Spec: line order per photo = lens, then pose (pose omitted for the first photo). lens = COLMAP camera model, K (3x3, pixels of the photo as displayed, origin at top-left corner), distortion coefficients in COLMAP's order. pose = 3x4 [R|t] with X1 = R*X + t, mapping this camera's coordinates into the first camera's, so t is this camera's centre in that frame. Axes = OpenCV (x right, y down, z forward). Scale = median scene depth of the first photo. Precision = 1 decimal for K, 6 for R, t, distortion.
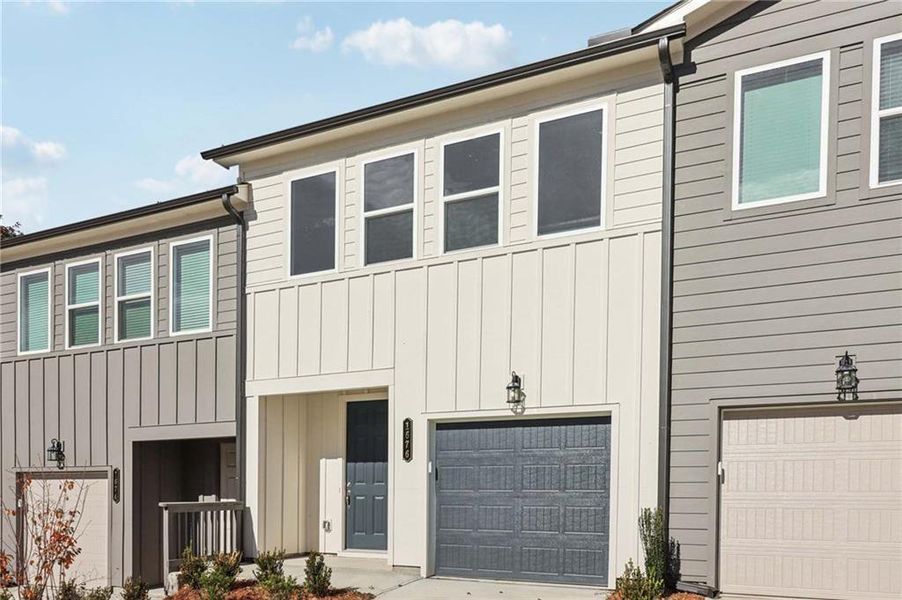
lens RADIAL K [[425.2, 0, 451.0], [0, 425.2, 313.6], [0, 0, 1]] dist [-0.000434, 0.000076]
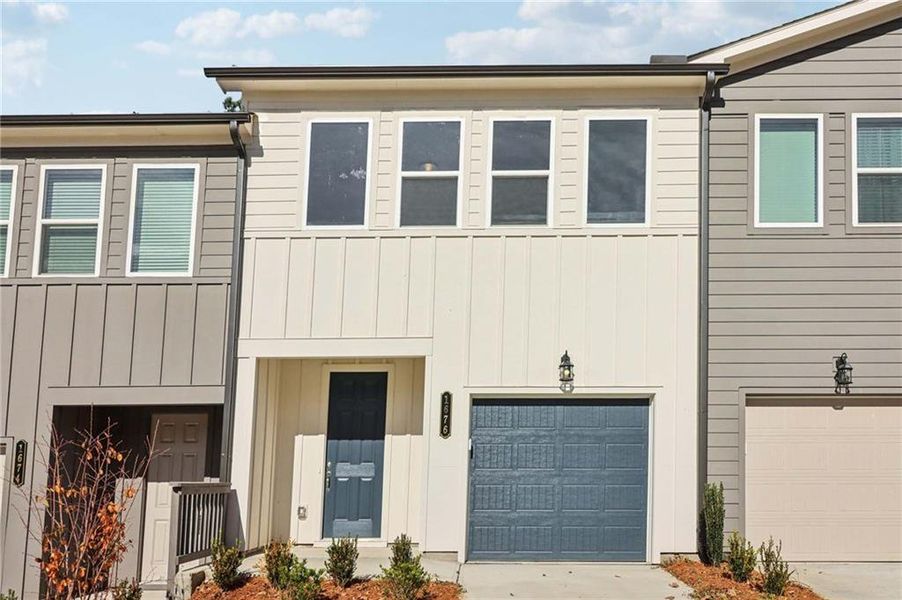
lens RADIAL K [[423.8, 0, 448.3], [0, 423.8, 278.4], [0, 0, 1]] dist [-0.000682, -0.000176]
pose [[0.958658, 0.120258, 0.257902, -0.333025], [-0.108465, 0.992316, -0.059531, 0.045778], [-0.263080, 0.029096, 0.964335, 0.072033]]
